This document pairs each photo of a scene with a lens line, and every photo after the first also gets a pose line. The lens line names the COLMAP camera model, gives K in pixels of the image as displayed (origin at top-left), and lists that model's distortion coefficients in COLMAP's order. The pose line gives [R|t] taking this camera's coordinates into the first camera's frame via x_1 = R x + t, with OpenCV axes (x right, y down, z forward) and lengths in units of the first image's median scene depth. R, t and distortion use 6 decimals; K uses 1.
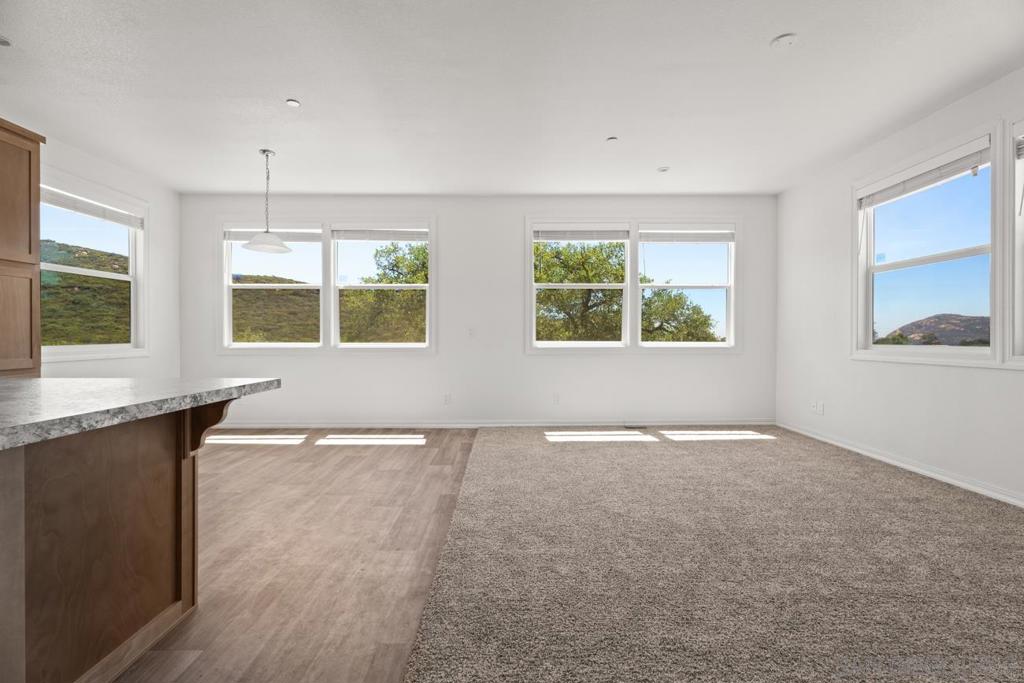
lens RADIAL K [[458.3, 0, 512.0], [0, 458.3, 334.6], [0, 0, 1]] dist [-0.000812, -0.000646]
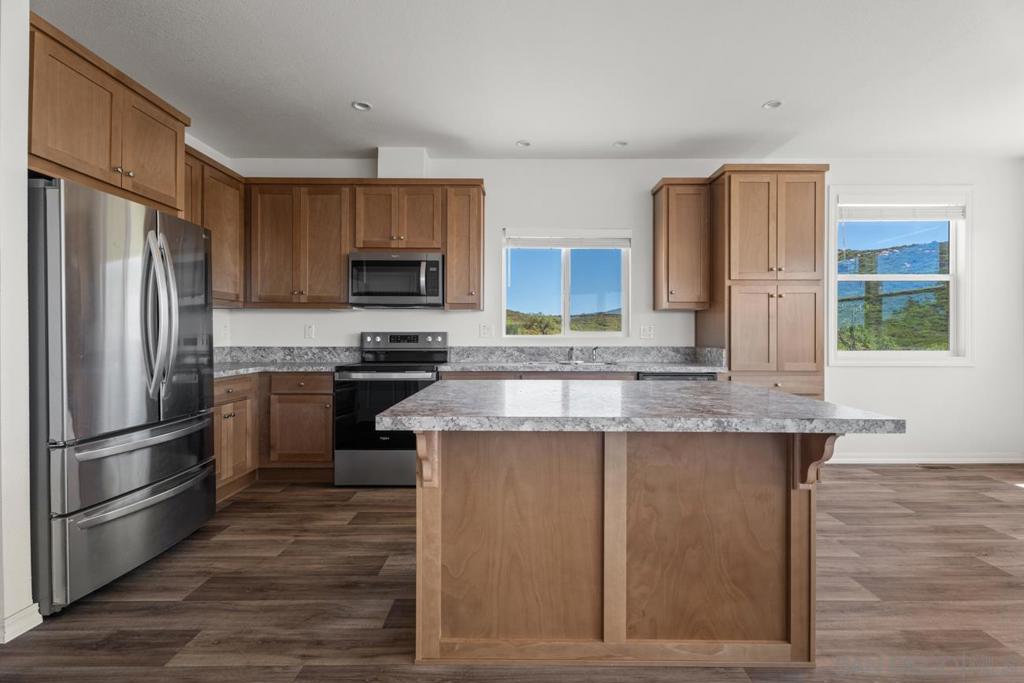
lens RADIAL K [[458.9, 0, 521.5], [0, 458.9, 334.9], [0, 0, 1]] dist [0.002943, 0.001298]
pose [[-0.010210, 0.000984, -0.999947, 0.113288], [-0.000929, 0.999999, 0.000994, -0.018793], [0.999947, 0.000939, -0.010209, 0.283052]]
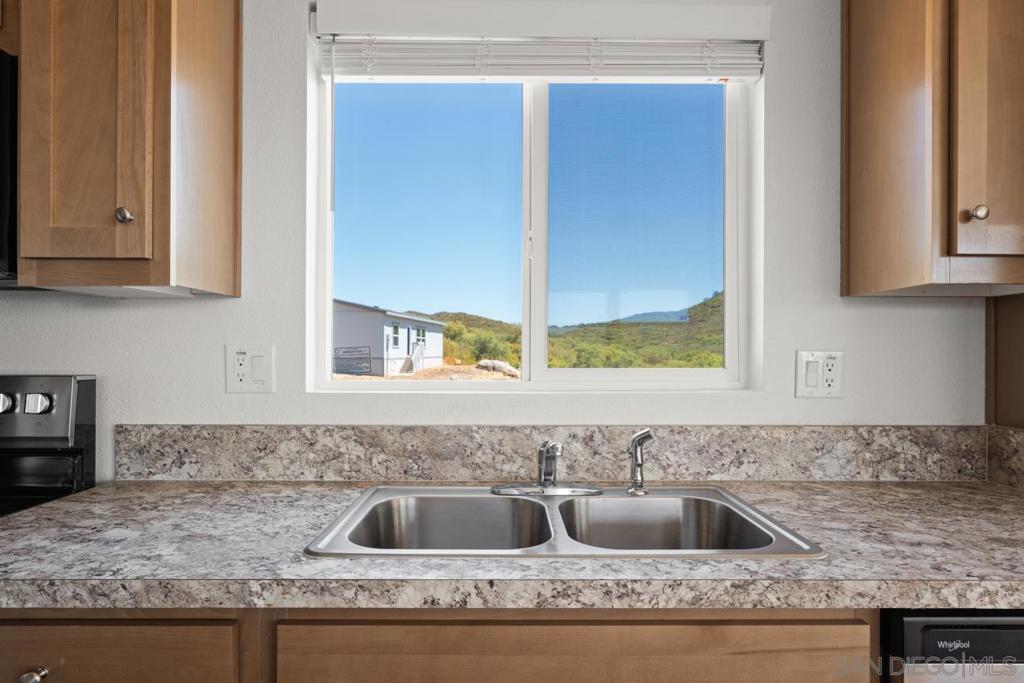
lens RADIAL K [[568.3, 0, 511.3], [0, 568.3, 350.9], [0, 0, 1]] dist [-0.012896, 0.004569]
pose [[-0.000101, 0.003386, -0.999994, -0.801642], [-0.002798, 0.999990, 0.003386, -0.046579], [0.999996, 0.002798, -0.000092, 0.385290]]
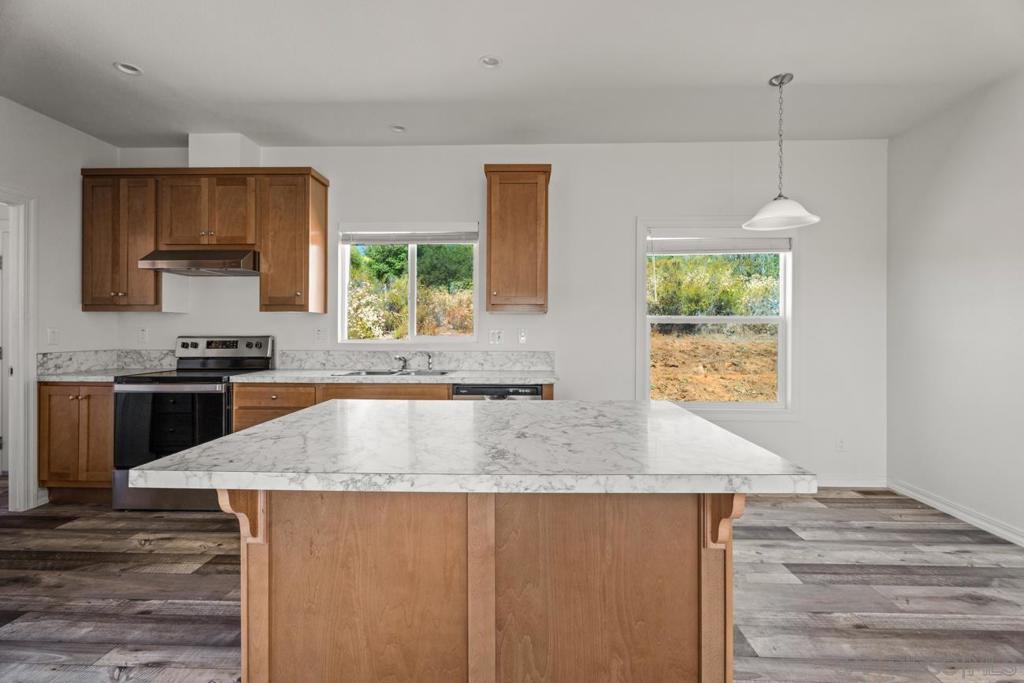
lens RADIAL K [[458.9, 0, 516.7], [0, 458.9, 330.5], [0, 0, 1]] dist [0.002943, 0.001298]
pose [[-0.034147, 0.008378, -0.999382, -0.024480], [-0.003949, 0.999956, 0.008517, -0.055302], [0.999409, 0.004238, -0.034112, 0.754577]]
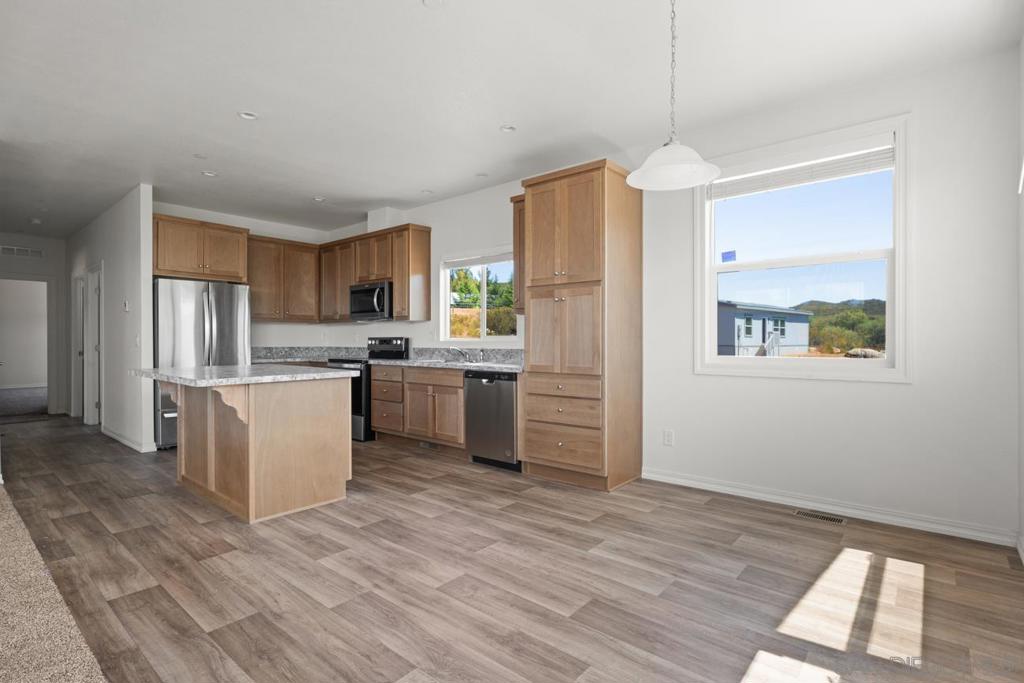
lens RADIAL K [[498.5, 0, 514.3], [0, 498.5, 341.3], [0, 0, 1]] dist [-0.000238, -0.002540]
pose [[-0.653701, 0.004304, -0.756741, -0.005031], [0.002474, 0.999991, 0.003550, -0.014185], [0.756749, 0.000448, -0.653706, 1.697716]]
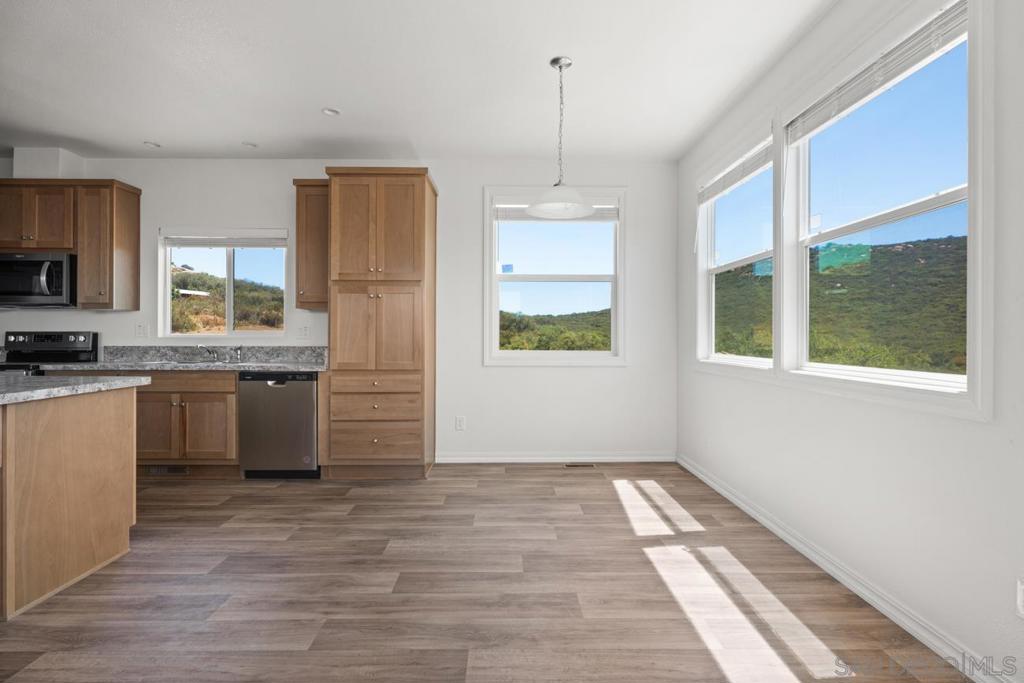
lens RADIAL K [[498.5, 0, 512.5], [0, 498.5, 336.9], [0, 0, 1]] dist [-0.000238, -0.002540]
pose [[0.002117, 0.003106, -0.999993, 0.237035], [-0.001944, 0.999993, 0.003102, -0.016878], [0.999996, 0.001937, 0.002124, 1.288438]]
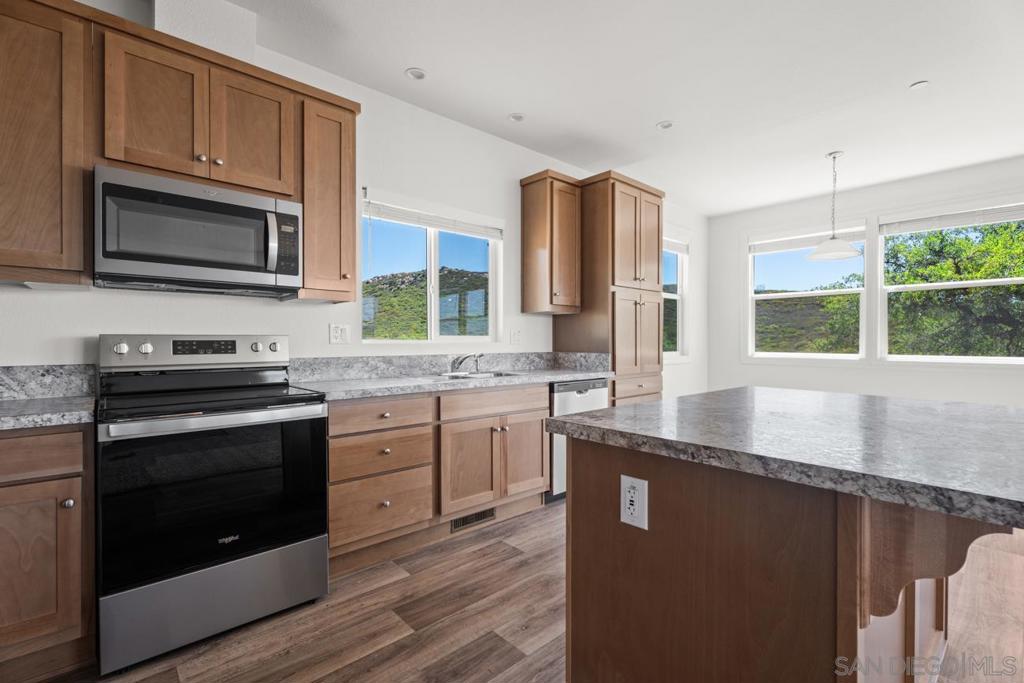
lens RADIAL K [[458.9, 0, 508.7], [0, 458.9, 343.0], [0, 0, 1]] dist [0.002943, 0.001298]
pose [[0.652794, 0.006468, -0.757507, -0.346353], [-0.001062, 0.999970, 0.007623, -0.018254], [0.757534, -0.004172, 0.652782, -0.188787]]
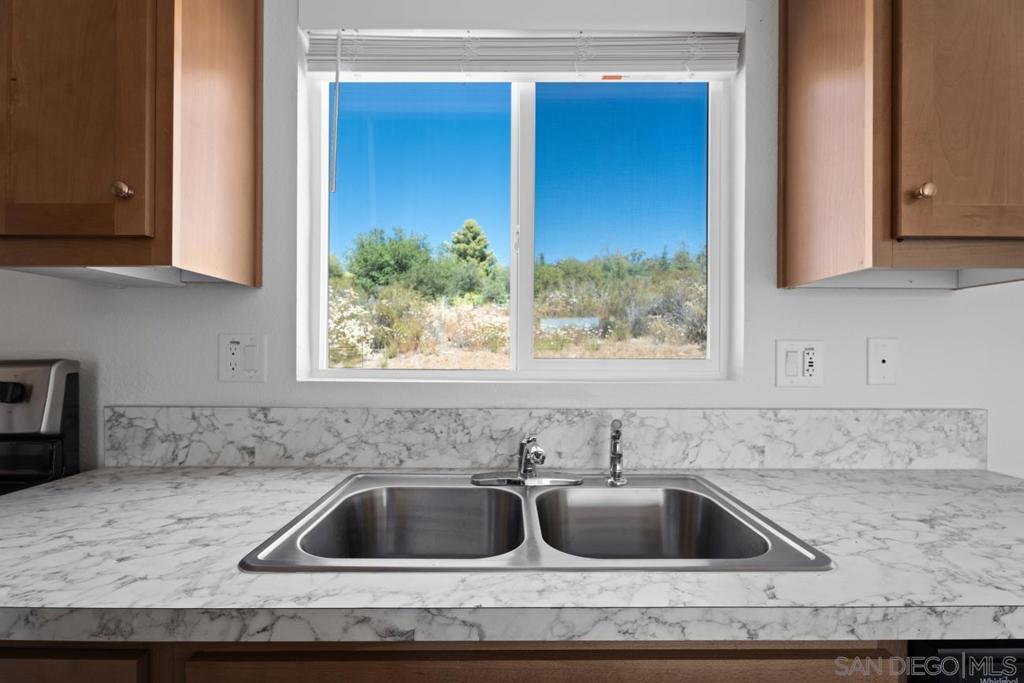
lens RADIAL K [[458.9, 0, 519.9], [0, 458.9, 349.5], [0, 0, 1]] dist [0.002943, 0.001298]
pose [[0.009724, 0.009121, -0.999911, -0.886450], [-0.005680, 0.999943, 0.009066, -0.041048], [0.999937, 0.005591, 0.009776, 0.403125]]
